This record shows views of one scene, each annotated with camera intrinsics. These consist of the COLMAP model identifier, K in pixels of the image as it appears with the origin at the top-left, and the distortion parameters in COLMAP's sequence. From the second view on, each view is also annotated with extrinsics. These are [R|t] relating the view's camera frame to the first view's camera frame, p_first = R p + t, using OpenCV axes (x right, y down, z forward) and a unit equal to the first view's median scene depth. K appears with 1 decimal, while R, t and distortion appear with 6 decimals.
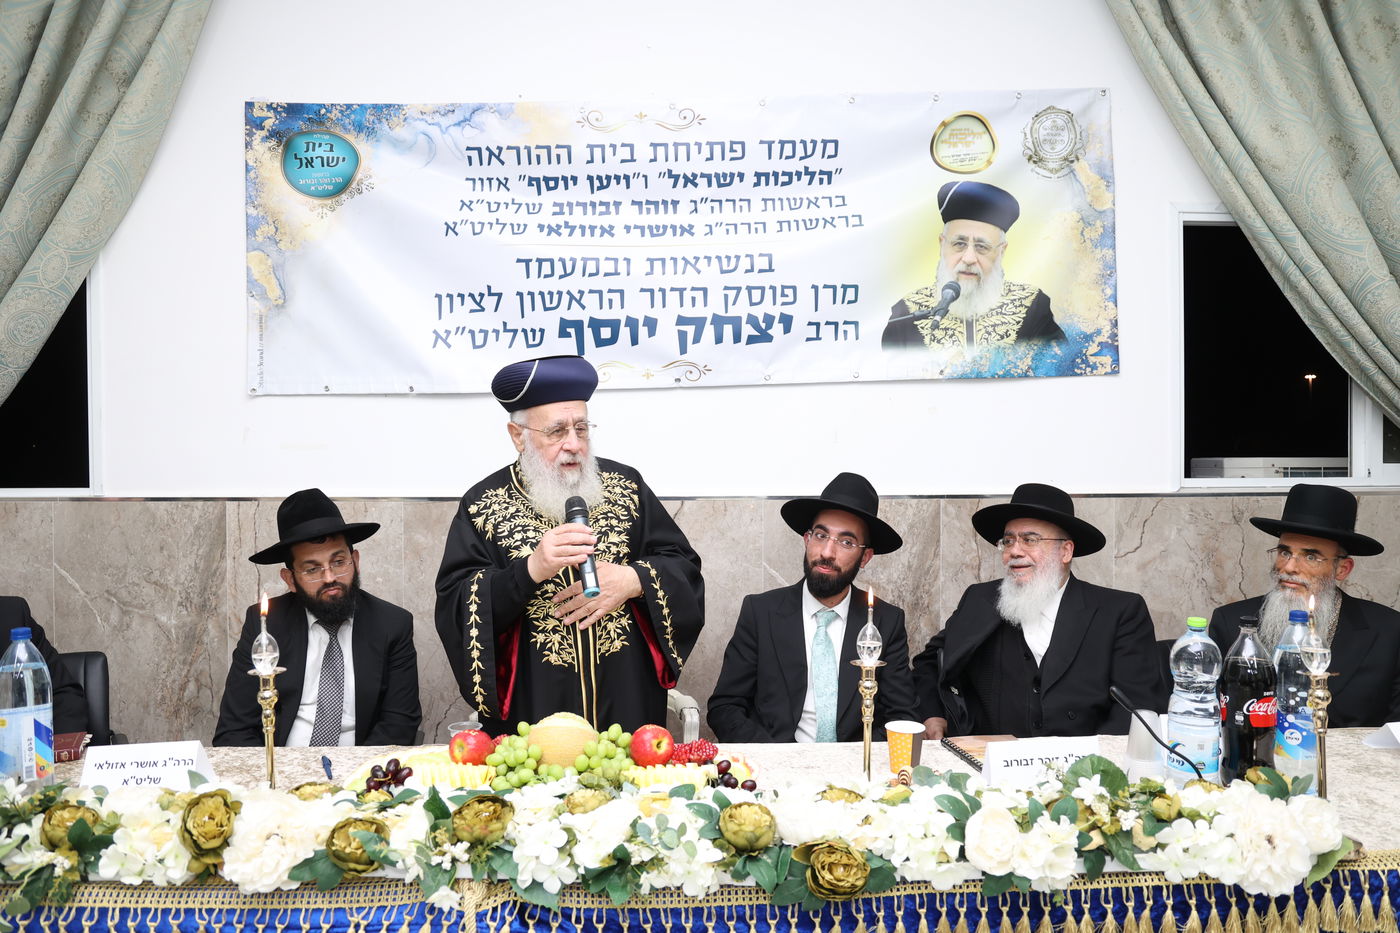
lens RADIAL K [[939.6, 0, 704.3], [0, 939.6, 462.9], [0, 0, 1]] dist [-0.090420, 0.057096]
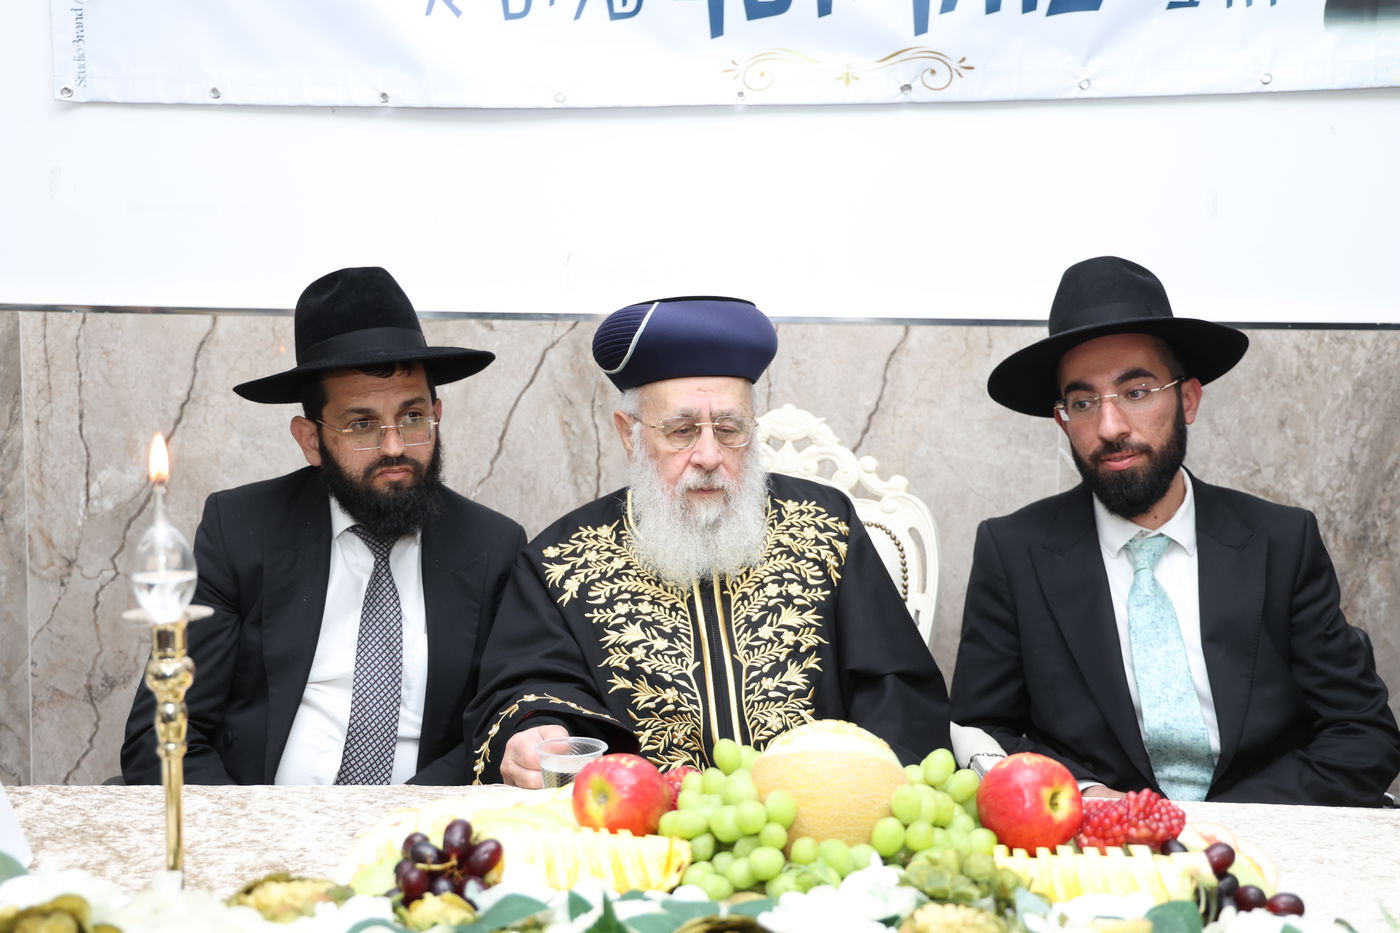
lens RADIAL K [[1520.1, 0, 702.4], [0, 1520.1, 468.6], [0, 0, 1]] dist [0.066437, 0.049407]
pose [[0.998724, 0.022393, -0.045273, -0.097361], [-0.018229, 0.995740, 0.090383, 0.044675], [0.047104, -0.089442, 0.994878, 0.152823]]
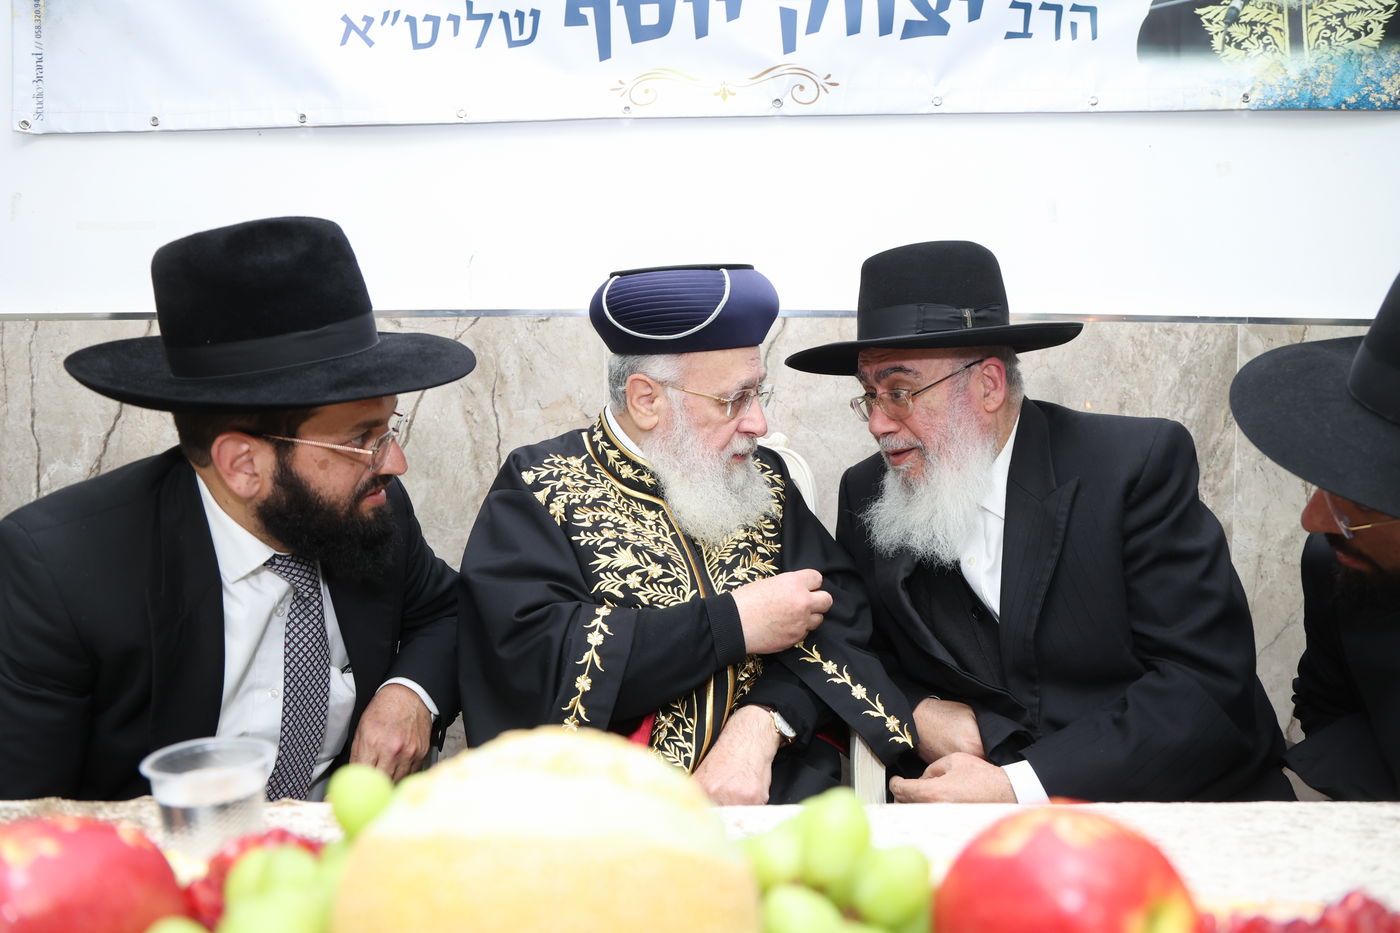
lens RADIAL K [[930.9, 0, 697.3], [0, 930.9, 485.3], [0, 0, 1]] dist [-0.096171, 0.058897]
pose [[0.999782, 0.008191, -0.019194, -0.064305], [-0.007404, 0.999143, 0.040736, 0.118132], [0.019511, -0.040585, 0.998986, 0.450909]]
